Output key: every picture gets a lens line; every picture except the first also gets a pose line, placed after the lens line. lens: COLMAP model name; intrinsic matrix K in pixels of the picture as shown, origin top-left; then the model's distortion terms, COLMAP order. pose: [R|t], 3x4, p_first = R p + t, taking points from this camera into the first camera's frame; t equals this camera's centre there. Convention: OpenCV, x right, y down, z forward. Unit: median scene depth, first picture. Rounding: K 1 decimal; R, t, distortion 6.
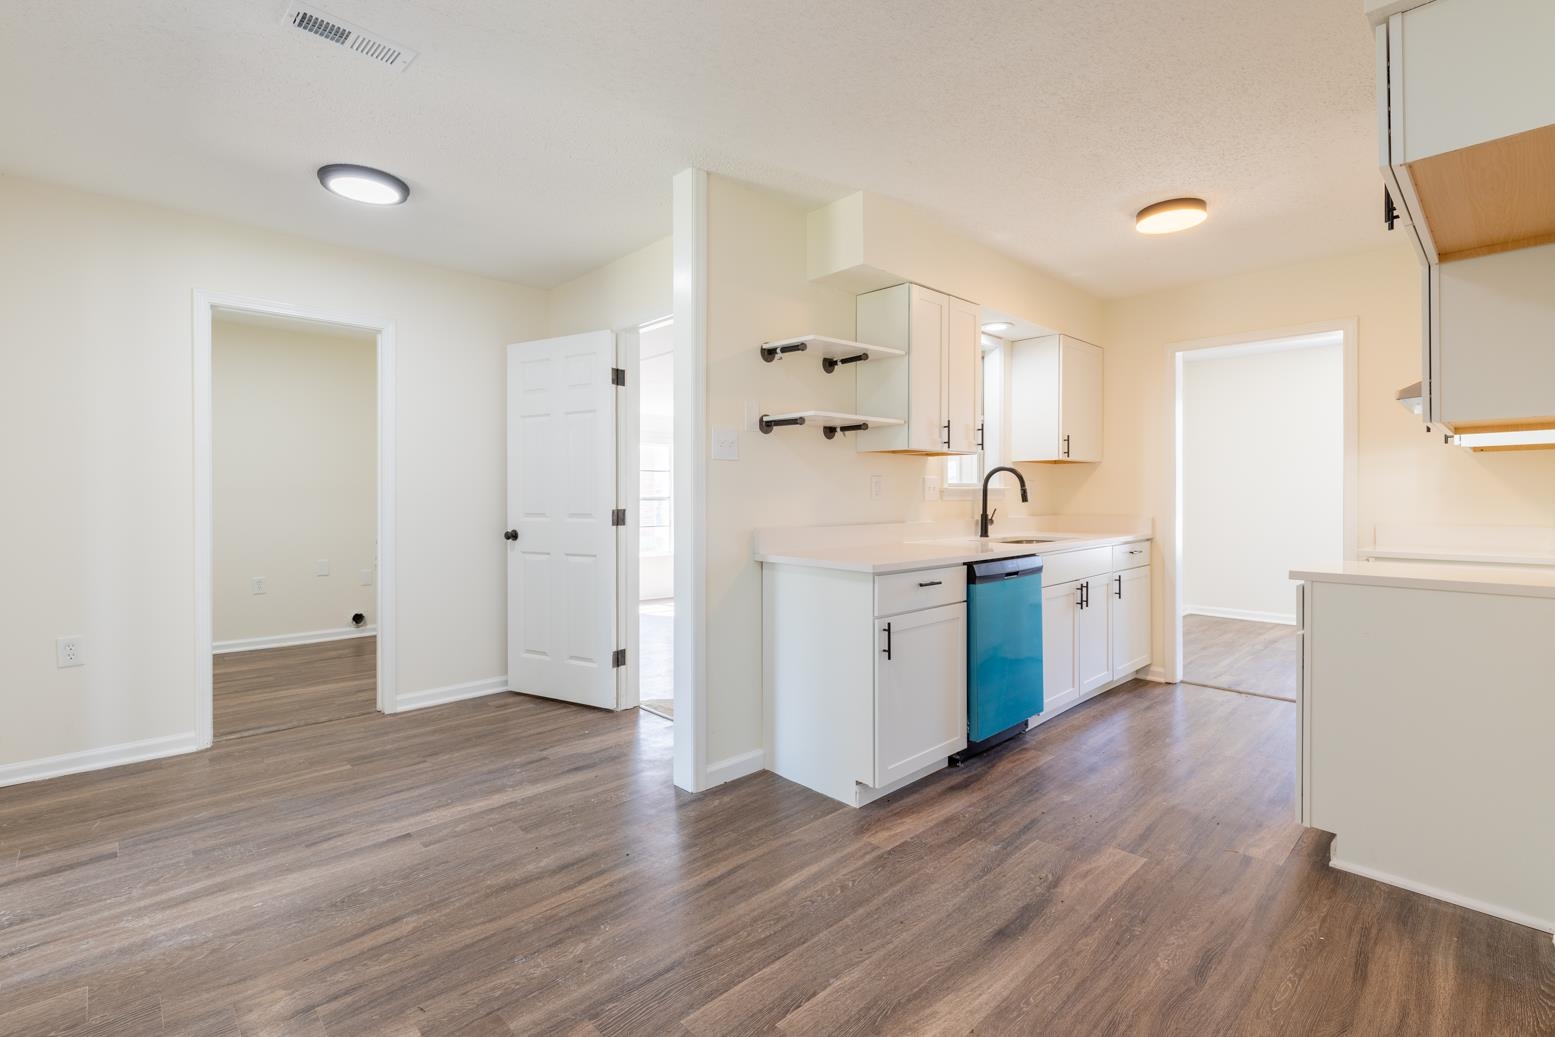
lens RADIAL K [[708.9, 0, 775.0], [0, 708.9, 490.3], [0, 0, 1]] dist [0.002086, -0.000713]
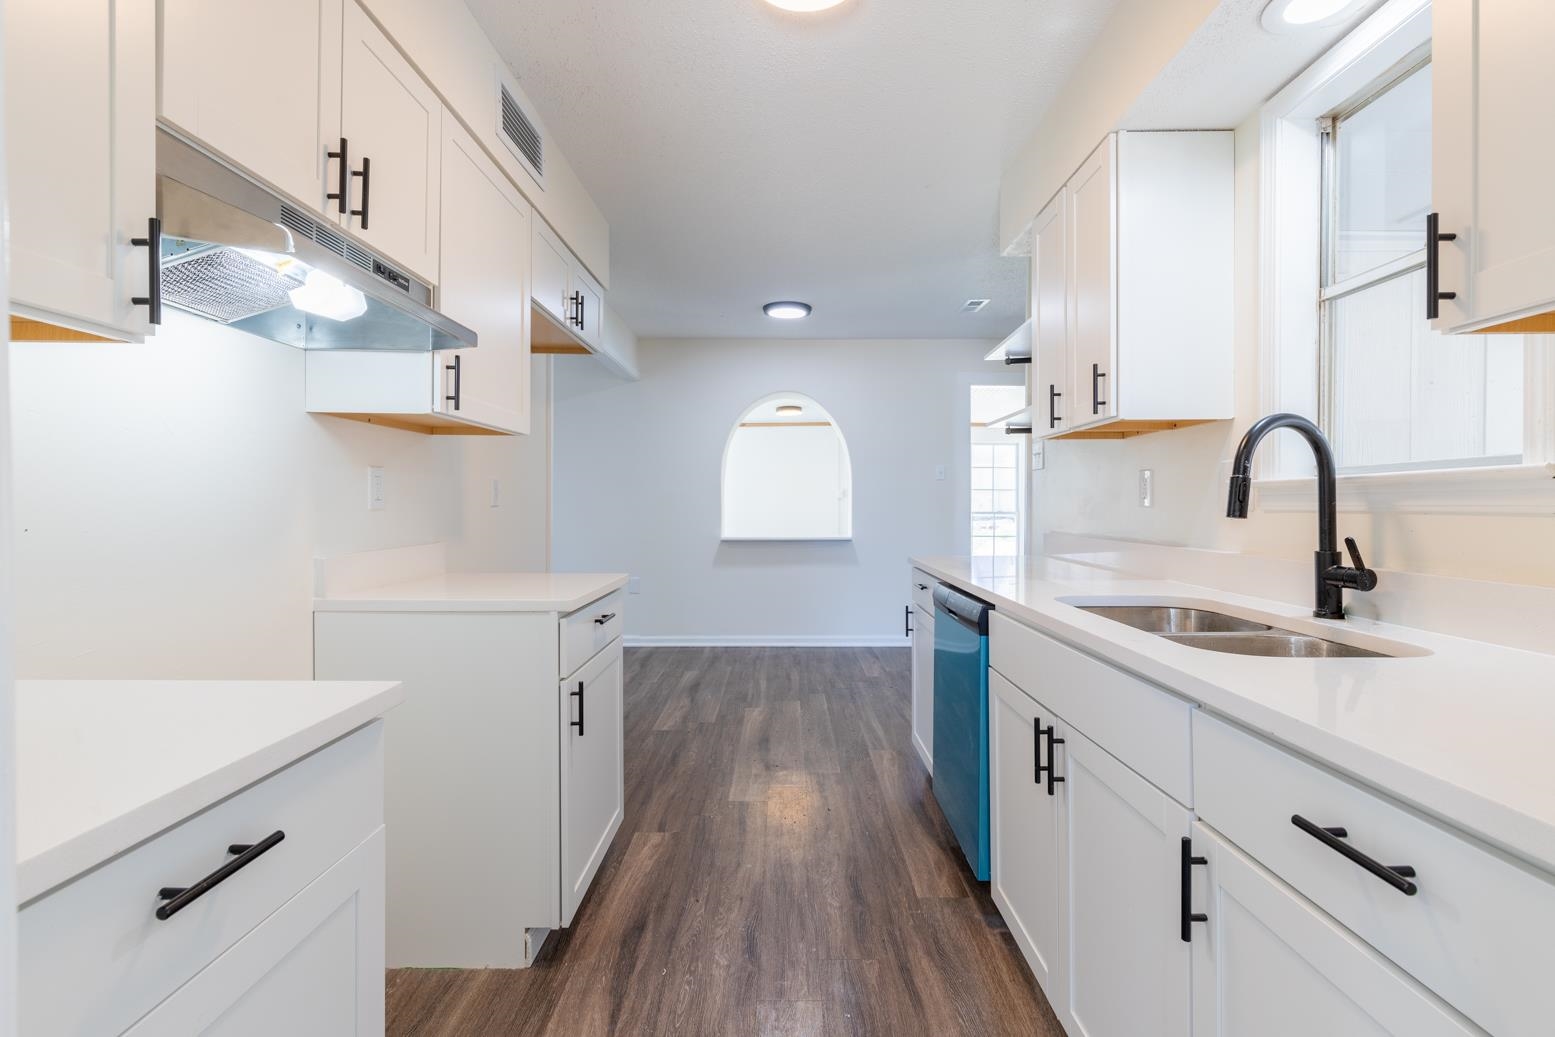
lens RADIAL K [[708.9, 0, 784.1], [0, 708.9, 502.9], [0, 0, 1]] dist [0.002086, -0.000713]
pose [[-0.692526, 0.005256, -0.721374, 1.420715], [0.009928, 0.999948, -0.002246, 0.014609], [0.721325, -0.008717, -0.692542, 2.041197]]
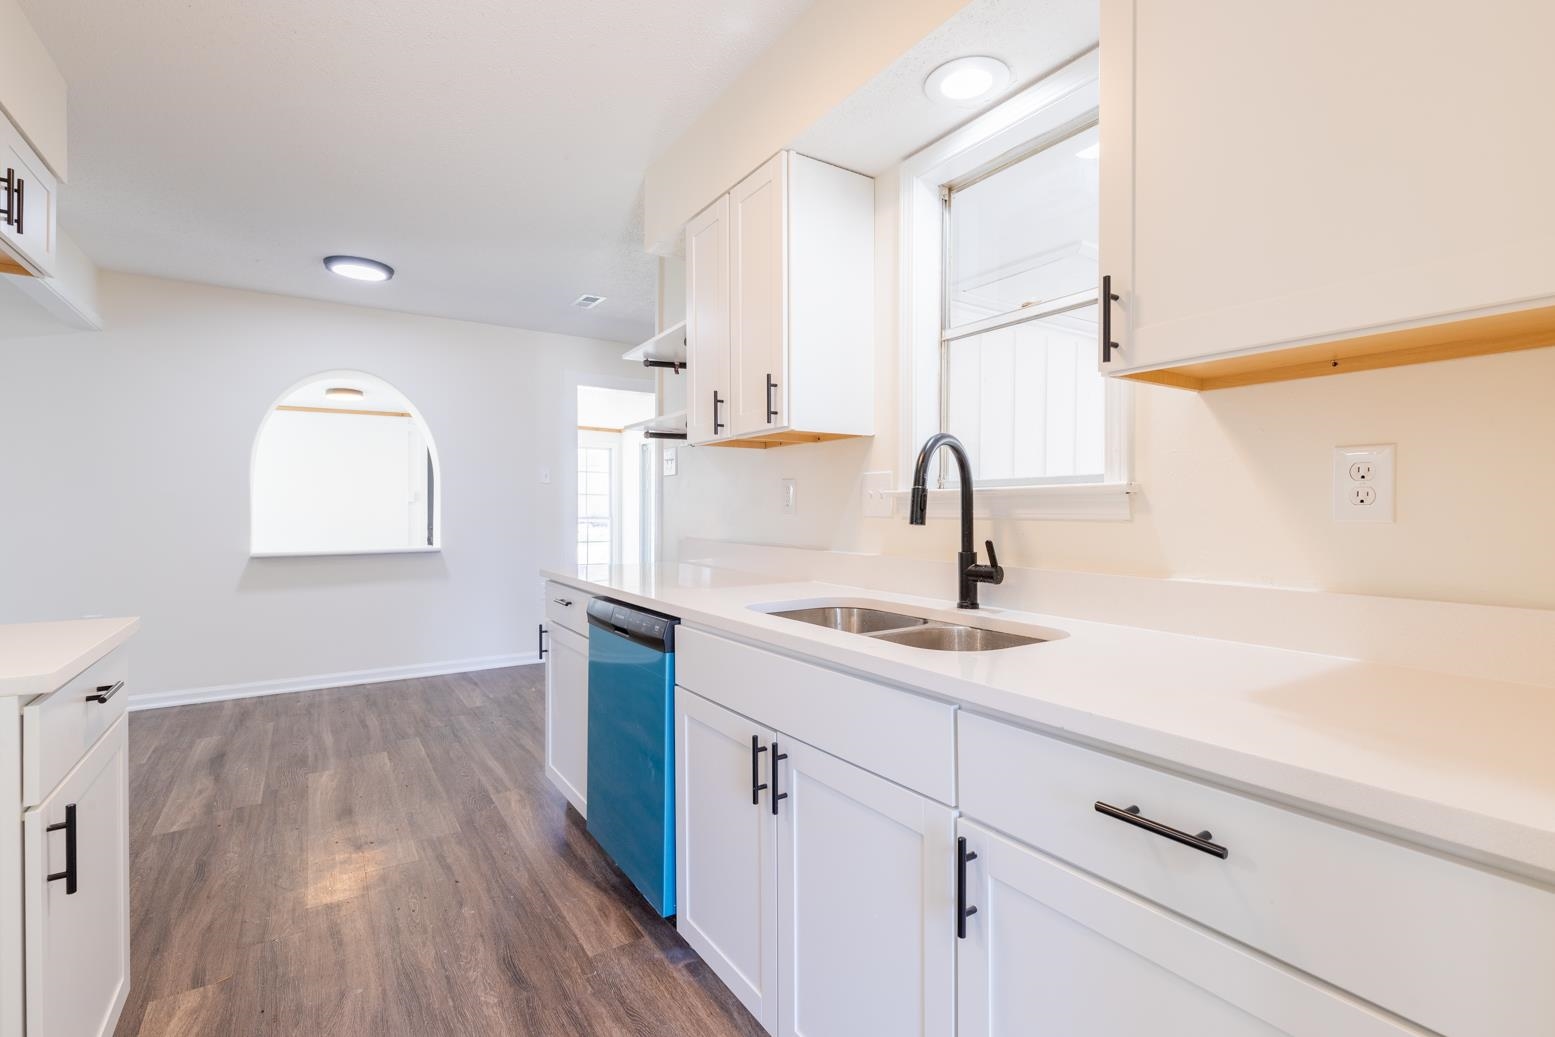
lens RADIAL K [[708.9, 0, 787.4], [0, 708.9, 511.3], [0, 0, 1]] dist [0.002086, -0.000713]
pose [[-0.169655, 0.009524, -0.985458, 1.395884], [0.006935, 0.999940, 0.008470, 0.010295], [0.985479, -0.005397, -0.169711, 1.878042]]
